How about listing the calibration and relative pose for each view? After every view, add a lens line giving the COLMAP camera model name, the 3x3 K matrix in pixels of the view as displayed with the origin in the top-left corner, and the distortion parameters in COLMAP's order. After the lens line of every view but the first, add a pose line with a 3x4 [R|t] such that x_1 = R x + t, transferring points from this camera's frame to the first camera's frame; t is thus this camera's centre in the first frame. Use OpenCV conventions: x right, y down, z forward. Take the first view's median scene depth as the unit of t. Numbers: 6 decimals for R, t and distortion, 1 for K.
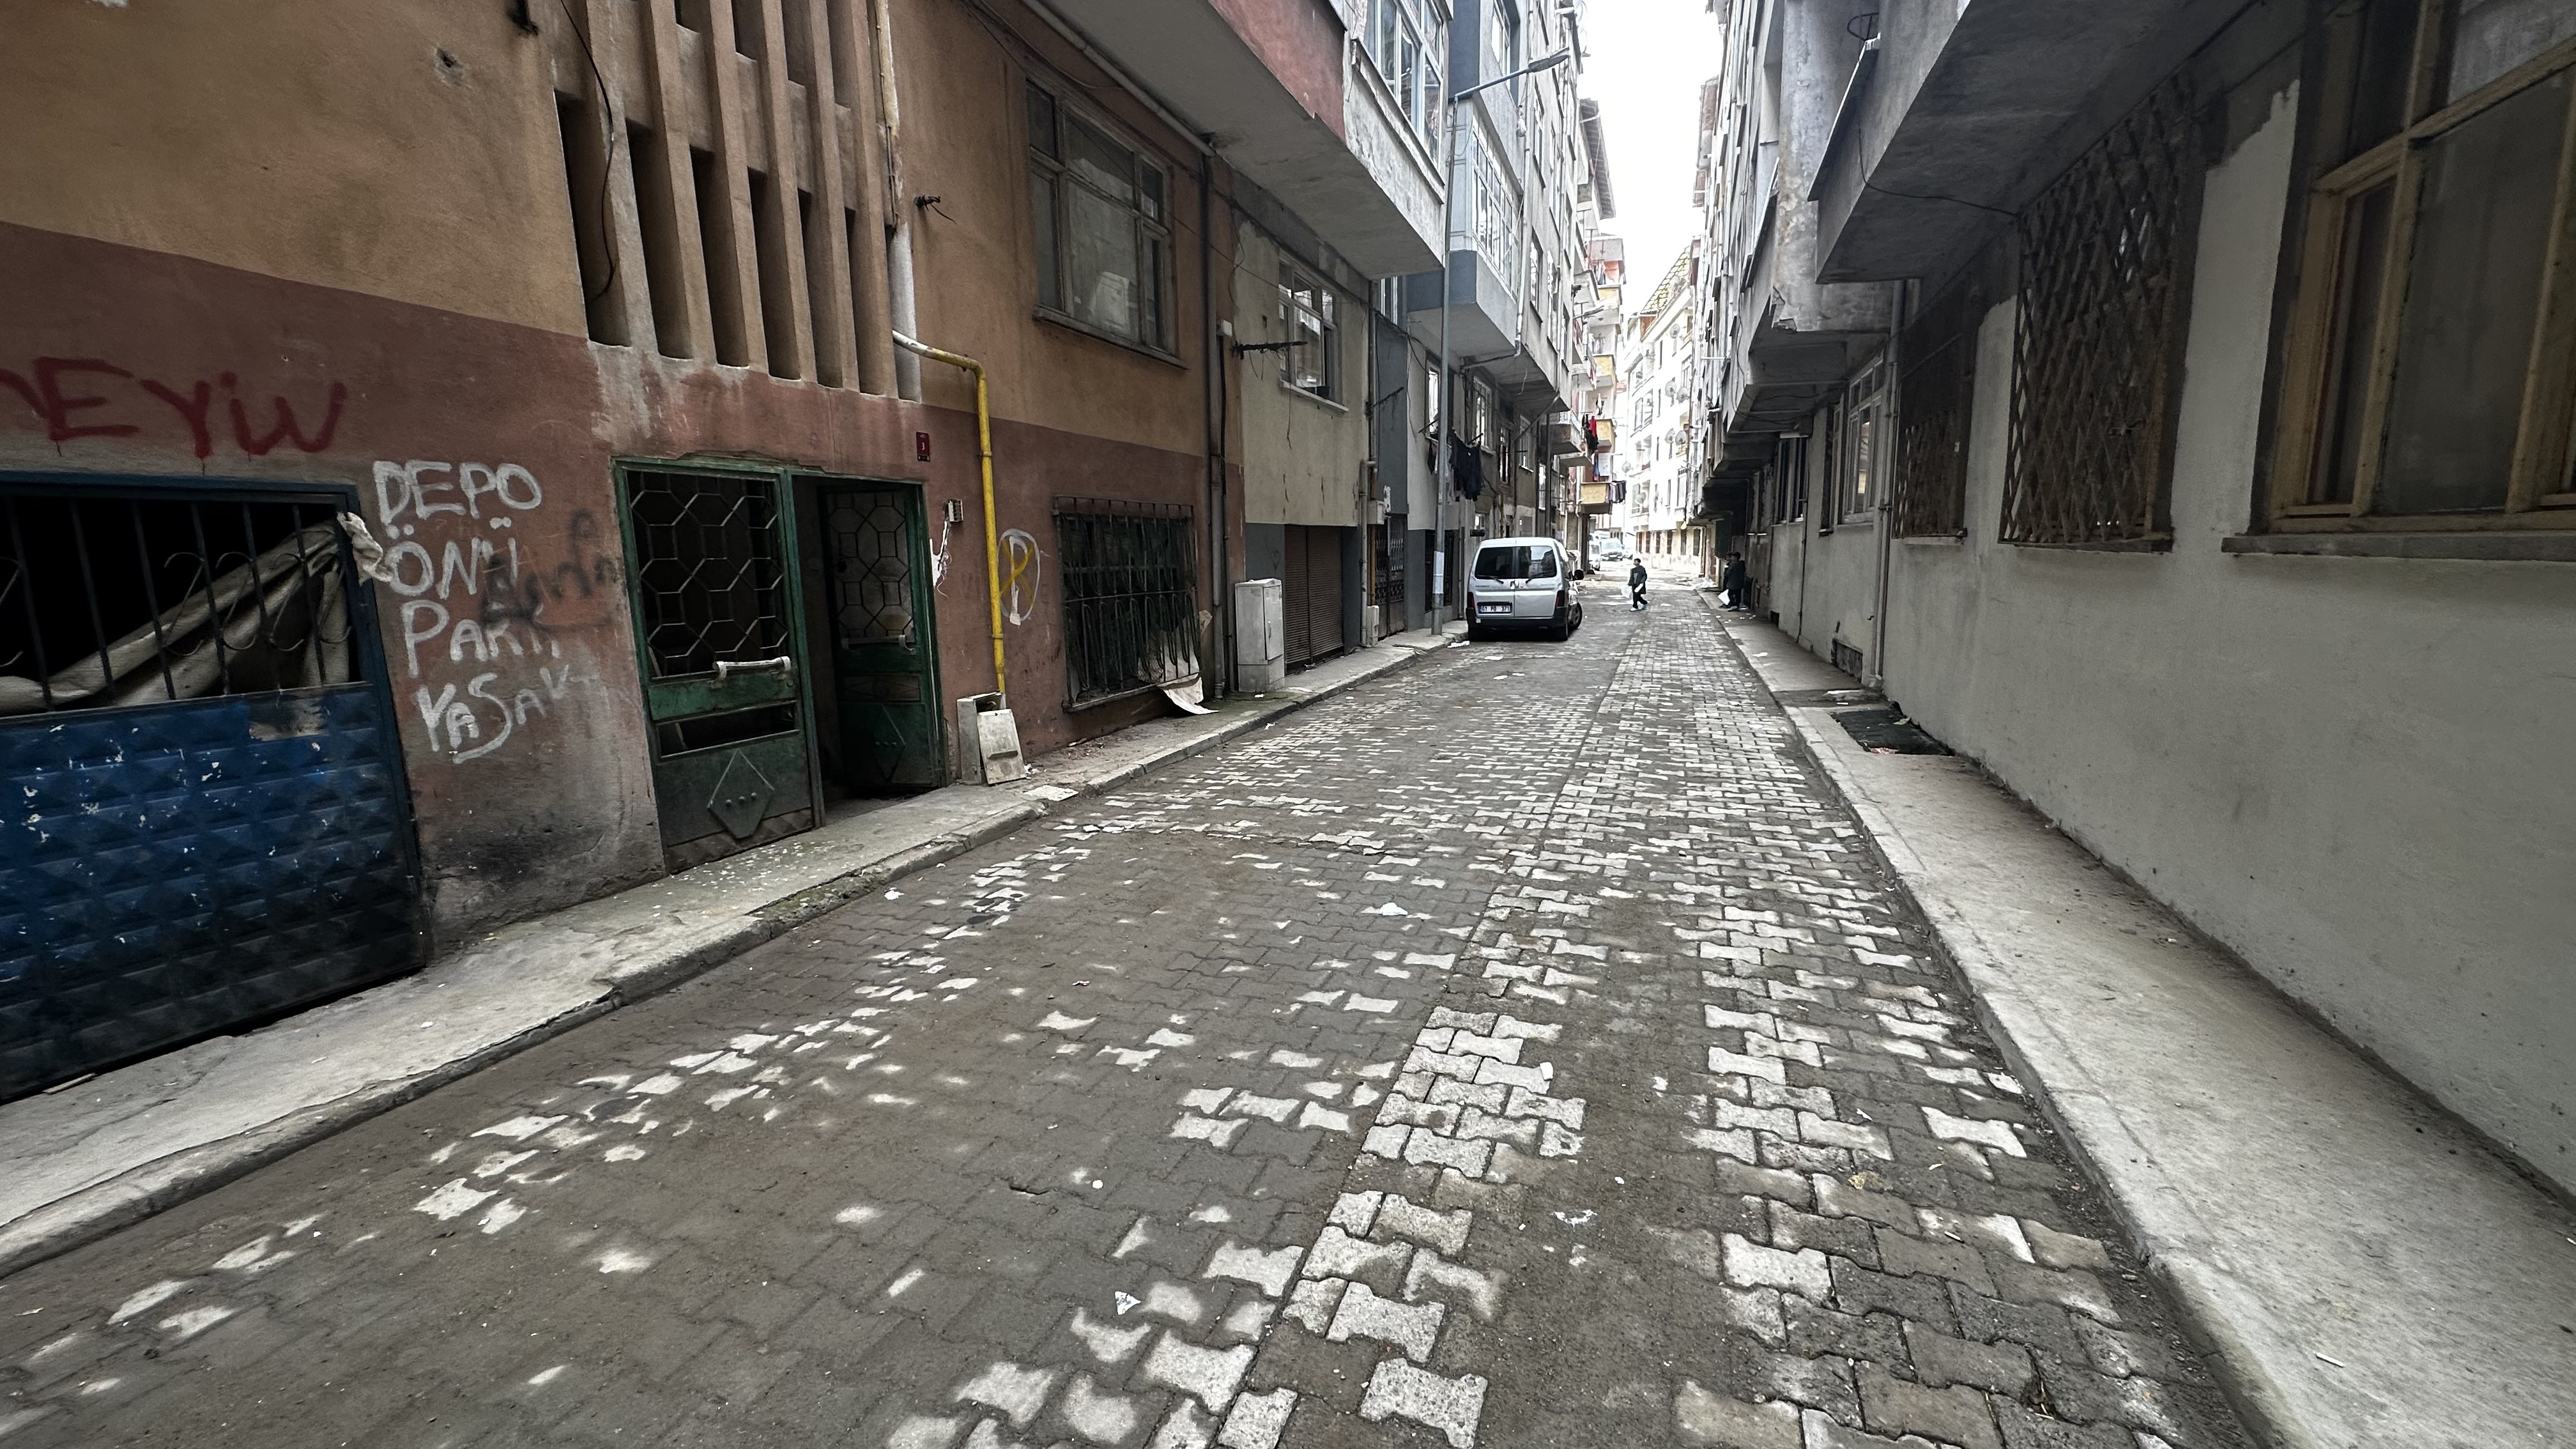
lens RADIAL K [[1025.2, 0, 1286.3], [0, 1025.2, 721.1], [0, 0, 1]] dist [-0.002502, 0.000288]
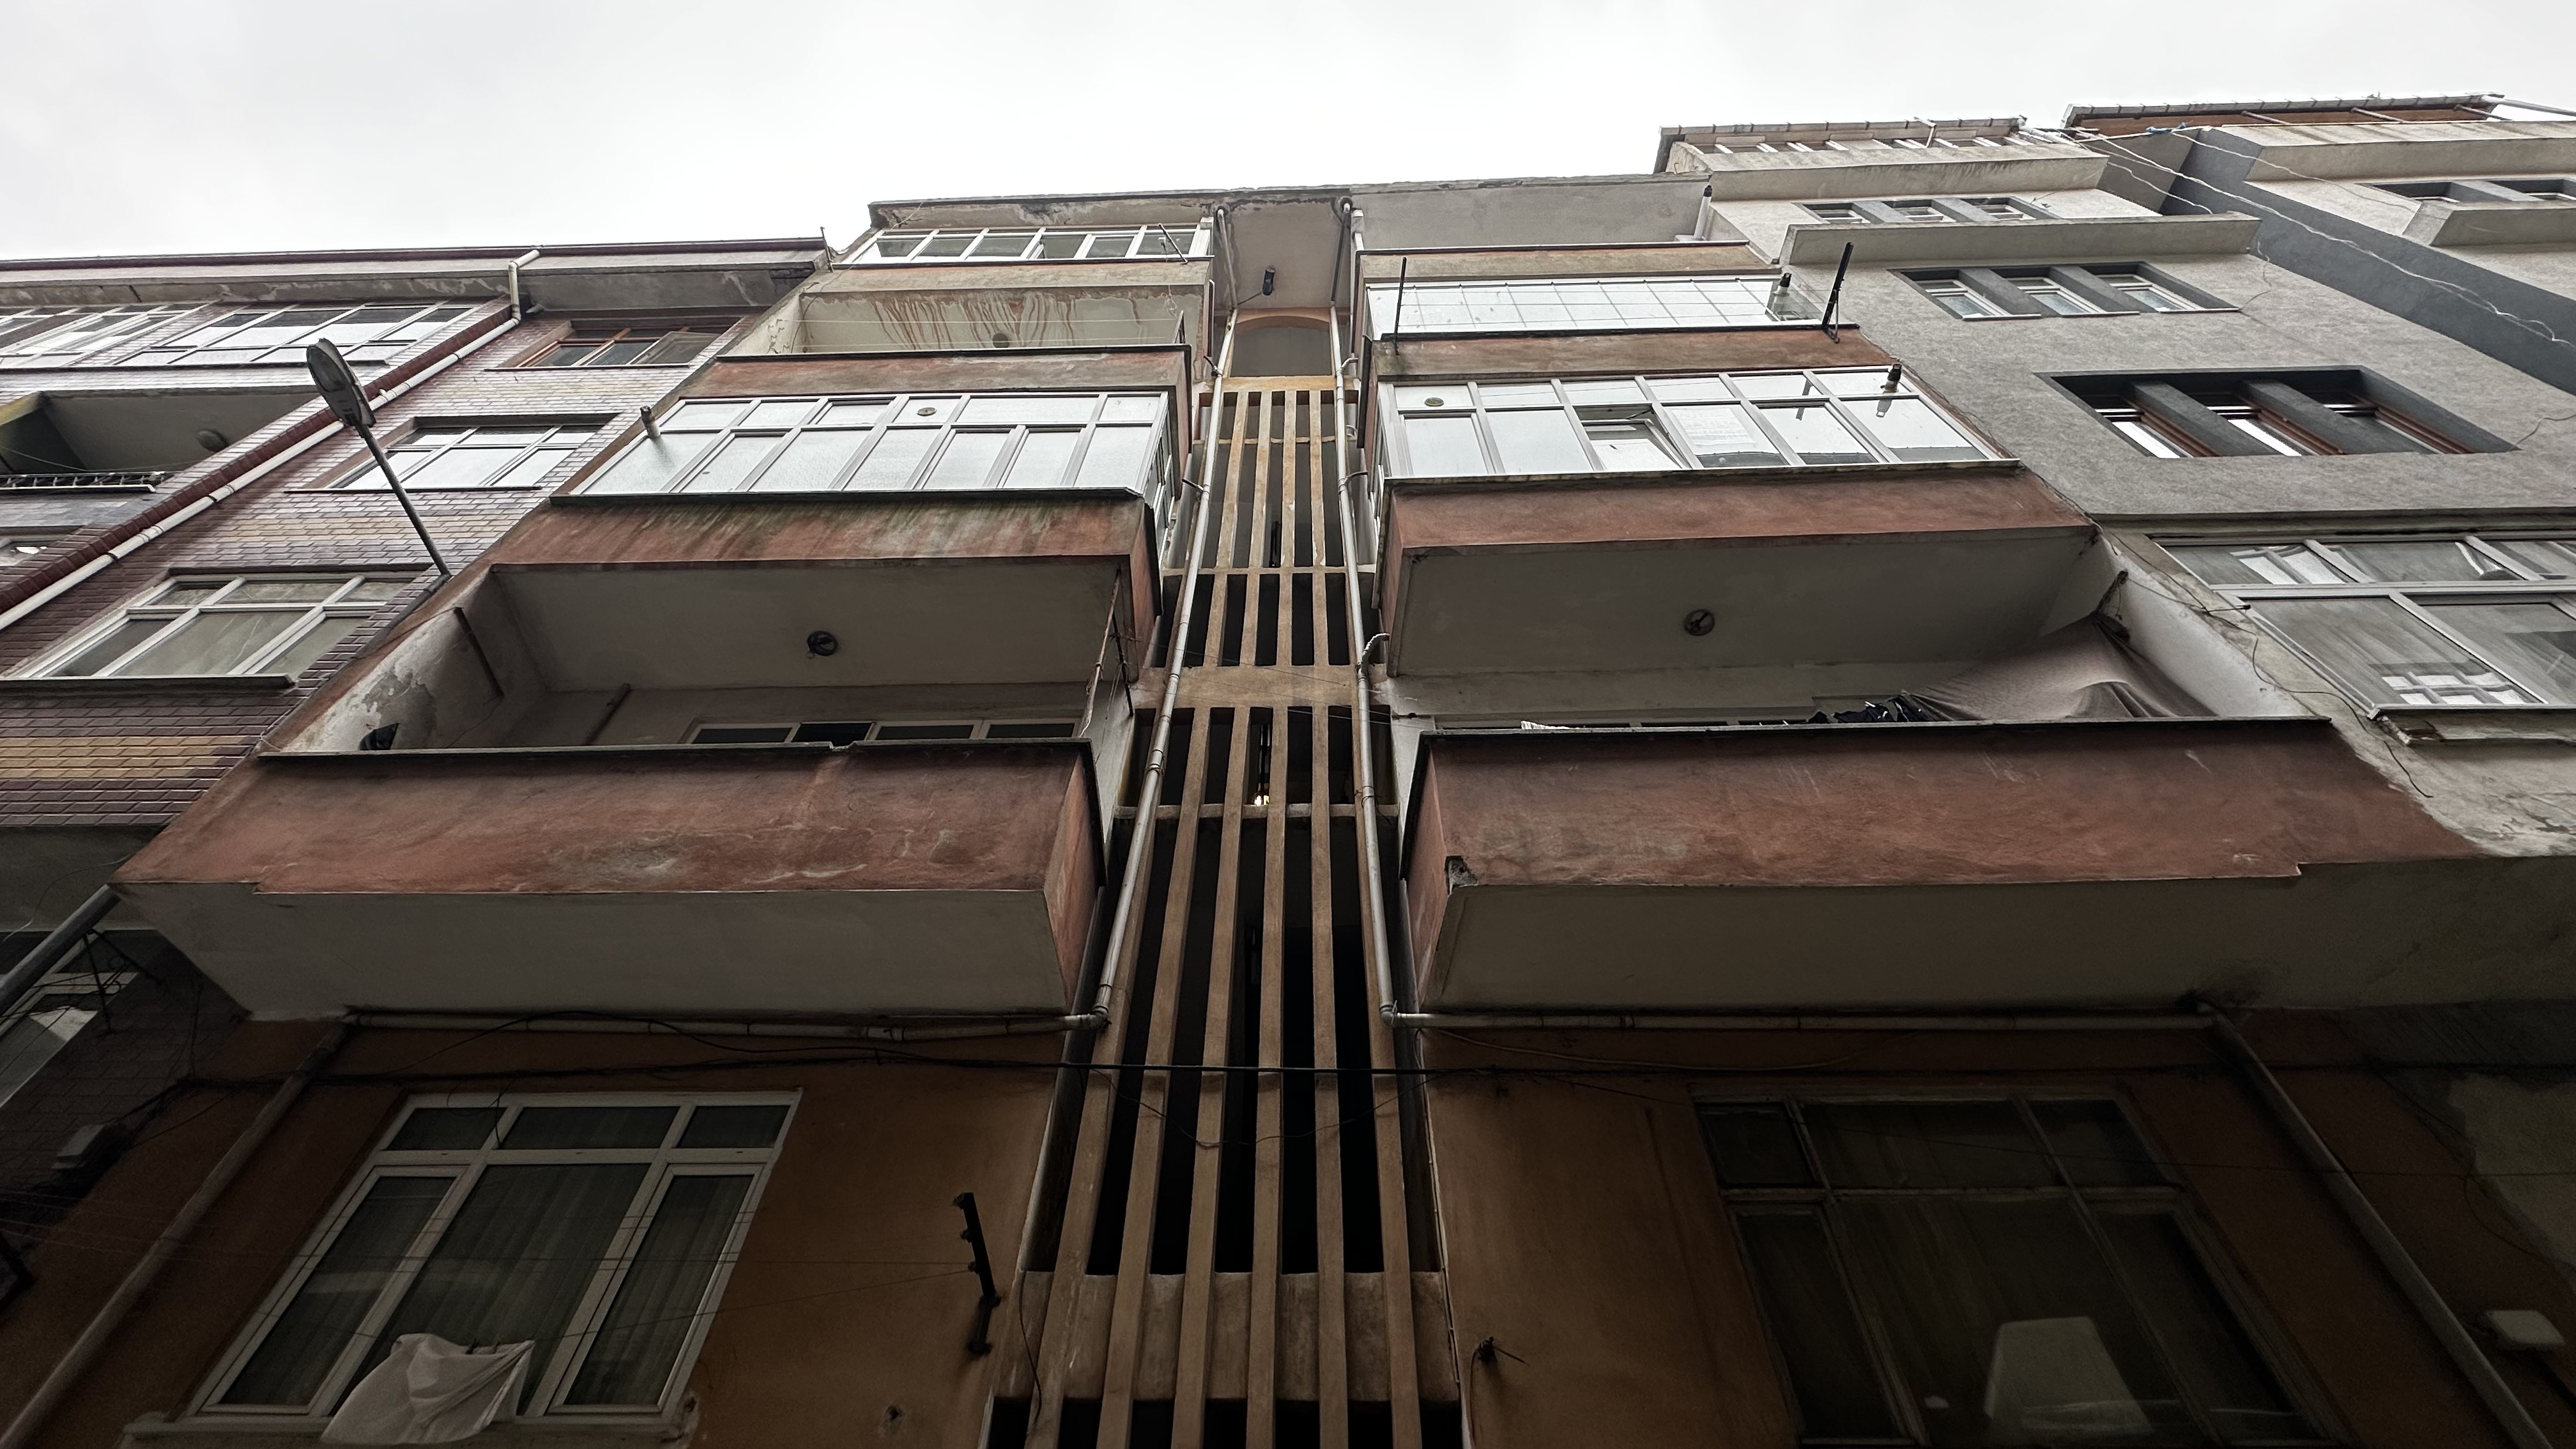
lens RADIAL K [[1025.2, 0, 1287.6], [0, 1025.2, 722.4], [0, 0, 1]] dist [-0.002502, 0.000288]
pose [[0.331327, -0.725417, -0.603318, 0.355774], [-0.170853, 0.582737, -0.794498, -0.168660], [0.927918, 0.366317, 0.069137, 0.661545]]
